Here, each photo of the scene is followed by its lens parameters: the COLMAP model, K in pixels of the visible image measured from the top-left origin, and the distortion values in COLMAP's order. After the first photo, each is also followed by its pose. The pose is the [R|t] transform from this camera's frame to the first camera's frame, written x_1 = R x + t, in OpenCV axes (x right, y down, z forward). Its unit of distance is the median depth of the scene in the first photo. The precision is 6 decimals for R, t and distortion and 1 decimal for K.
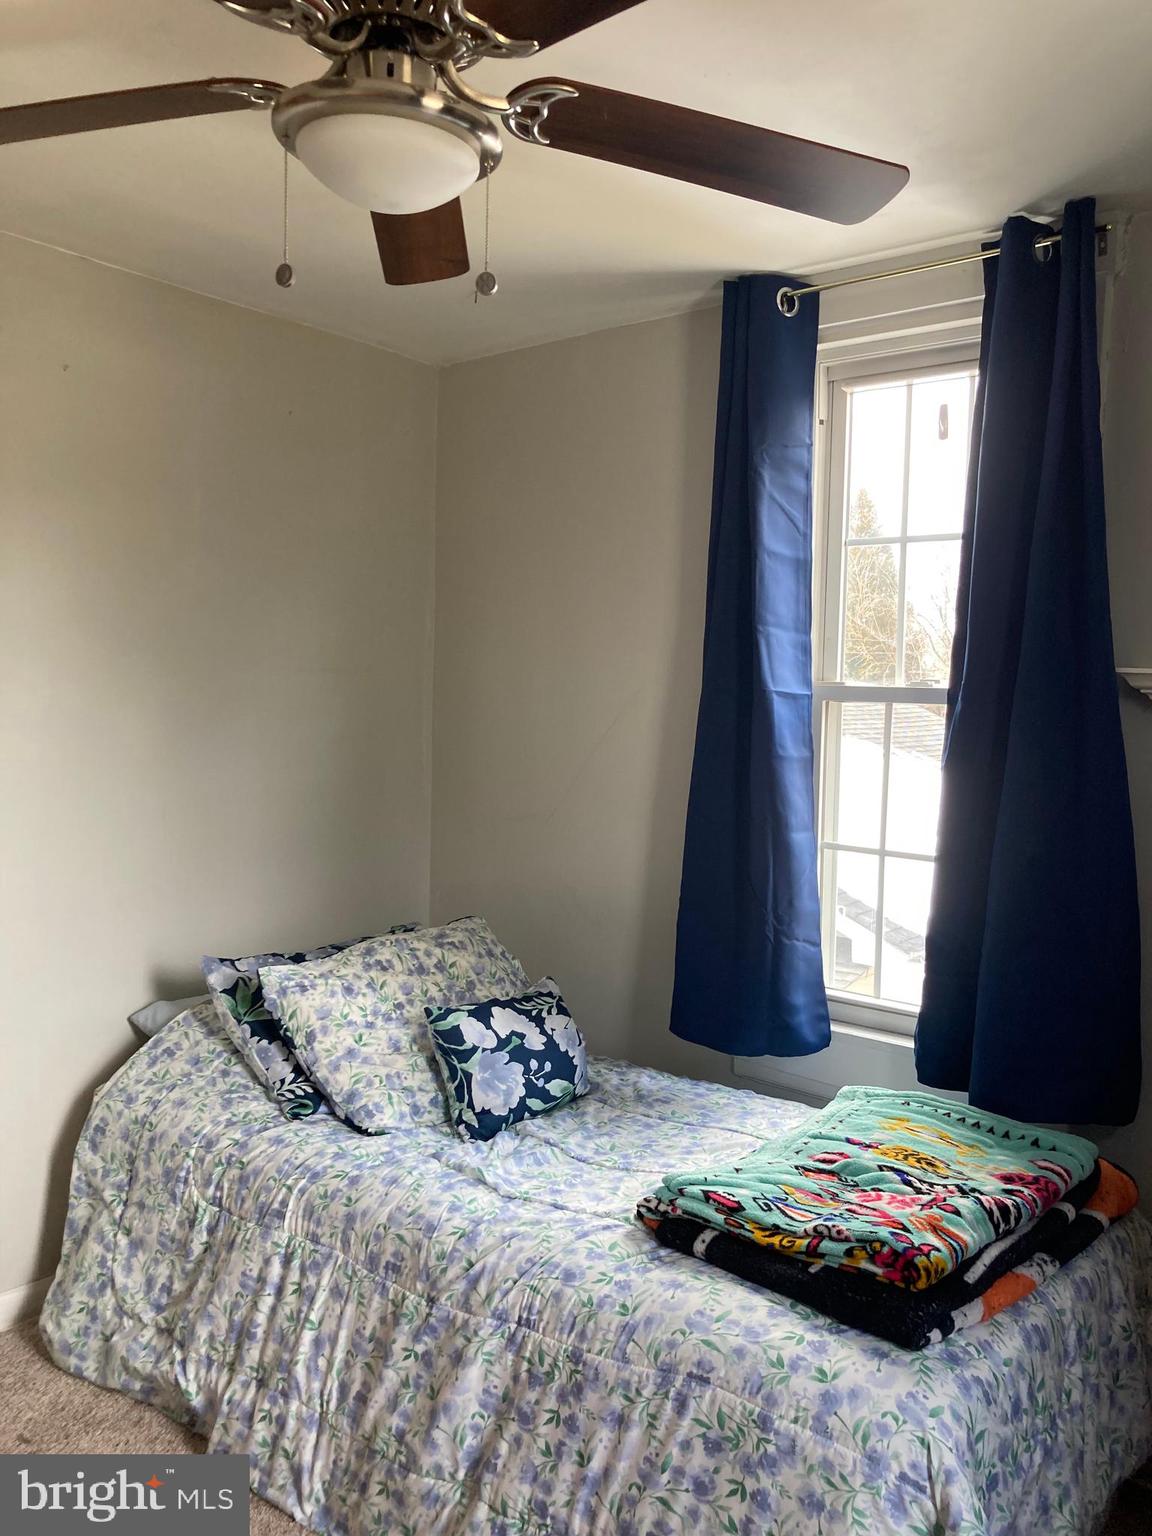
lens RADIAL K [[1271.3, 0, 543.0], [0, 1271.3, 755.8], [0, 0, 1]] dist [-0.002107, 0.046986]
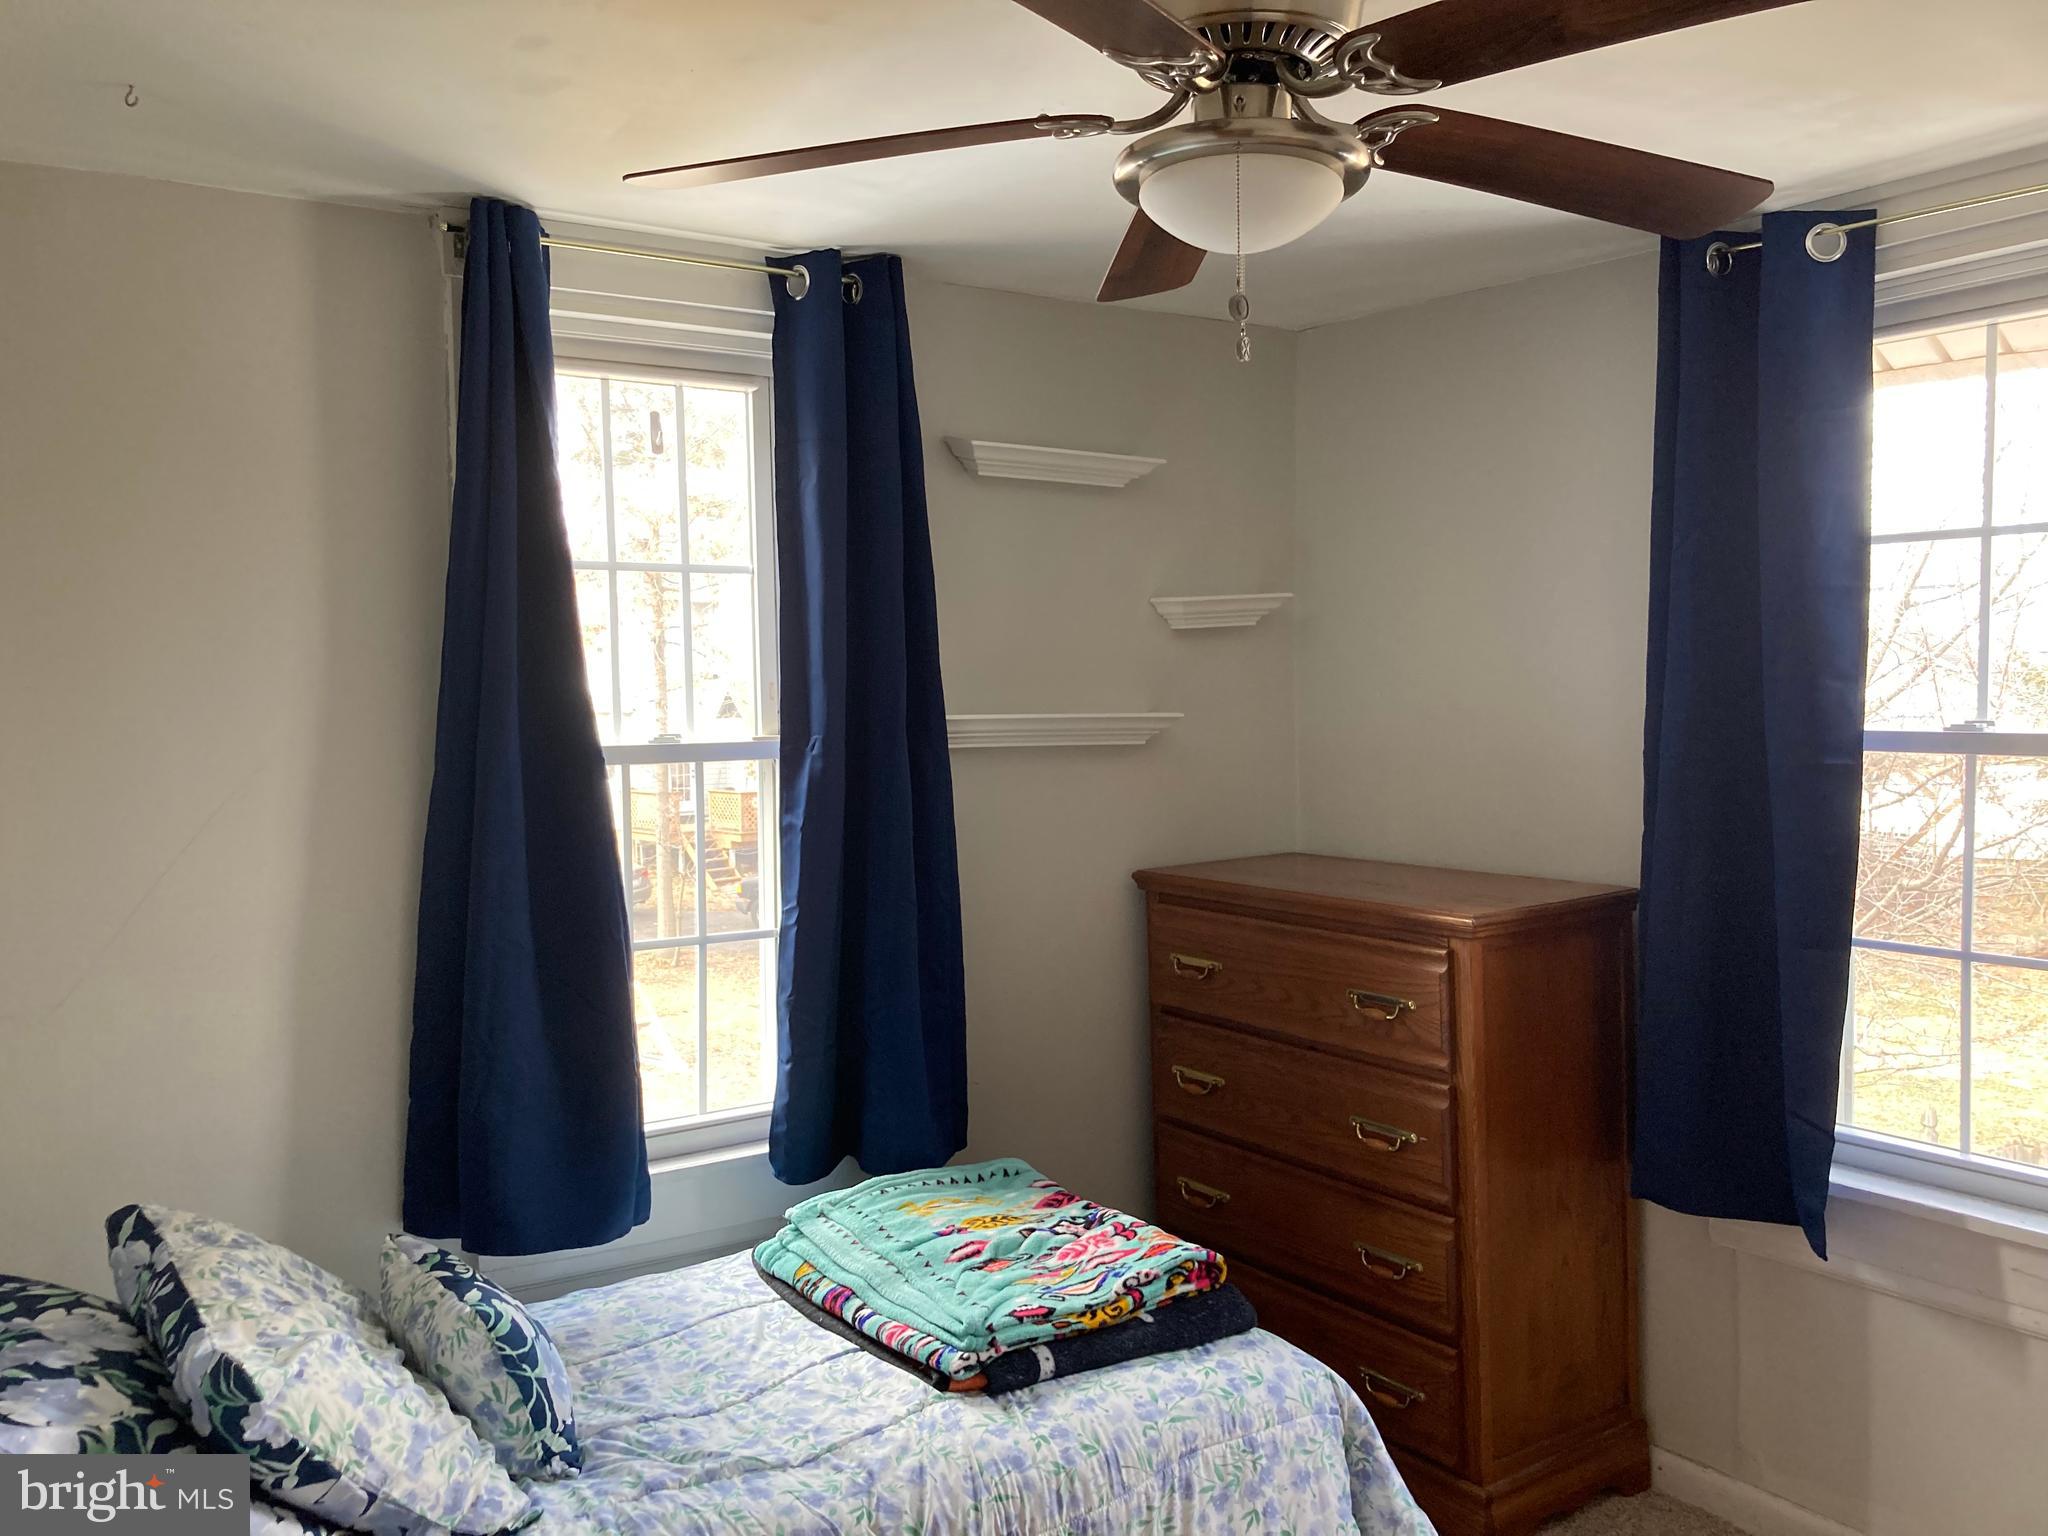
lens RADIAL K [[1695.0, 0, 1024.0], [0, 1695.0, 768.0], [0, 0, 1]] dist [-0.002107, 0.046986]
pose [[0.271900, -0.072796, 0.959568, -1.007138], [0.080662, 0.995350, 0.052655, -0.108579], [-0.958939, 0.063084, 0.276508, 0.637206]]
